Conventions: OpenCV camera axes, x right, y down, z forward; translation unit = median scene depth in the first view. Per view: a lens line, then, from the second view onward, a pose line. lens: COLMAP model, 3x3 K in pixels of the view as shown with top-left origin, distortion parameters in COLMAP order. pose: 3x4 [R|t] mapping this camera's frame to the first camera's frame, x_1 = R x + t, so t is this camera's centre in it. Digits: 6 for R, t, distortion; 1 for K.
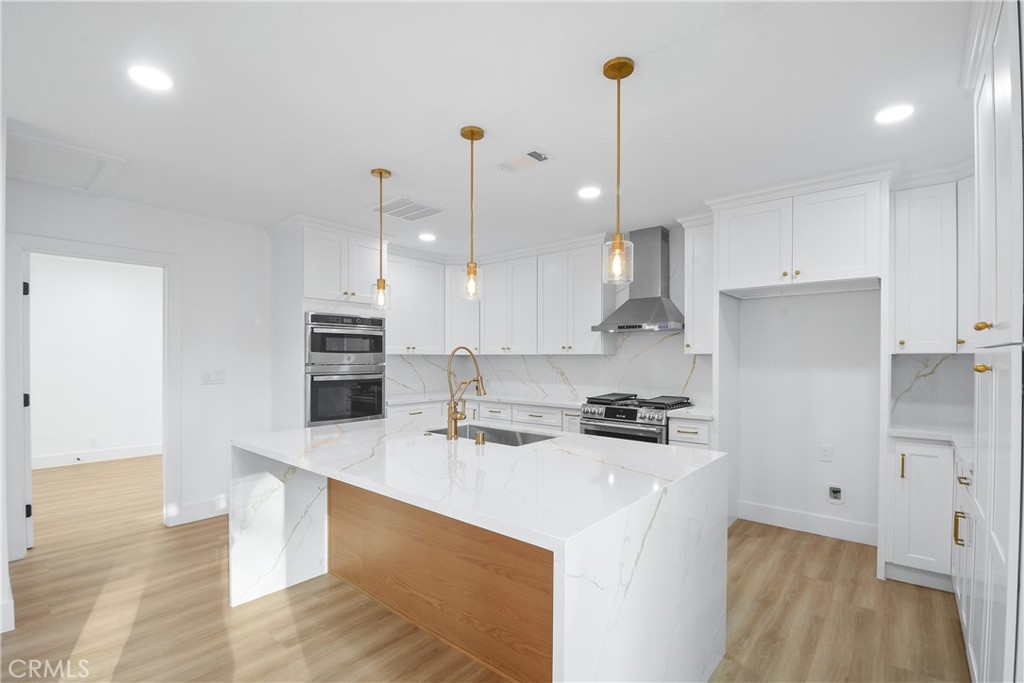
lens RADIAL K [[460.1, 0, 507.1], [0, 460.1, 359.6], [0, 0, 1]] dist [0.001420, -0.016243]
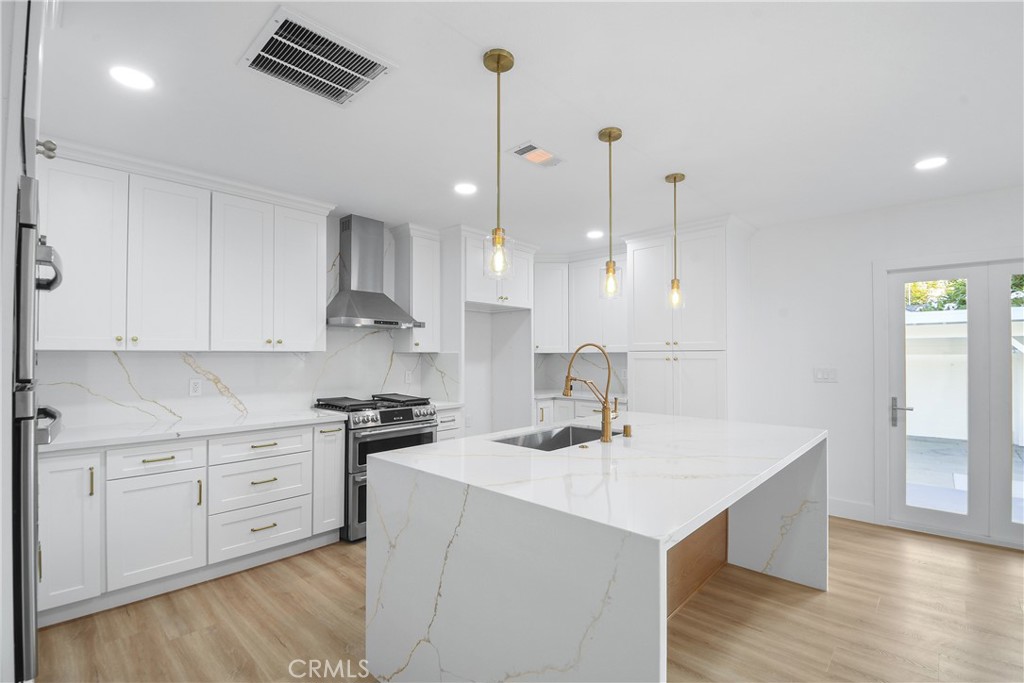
lens RADIAL K [[457.3, 0, 515.0], [0, 457.3, 347.4], [0, 0, 1]] dist [0.001981, -0.018802]
pose [[0.027621, 0.013298, 0.999530, -0.621808], [0.005392, 0.999895, -0.013451, -0.006635], [-0.999604, 0.005761, 0.027546, 0.677259]]
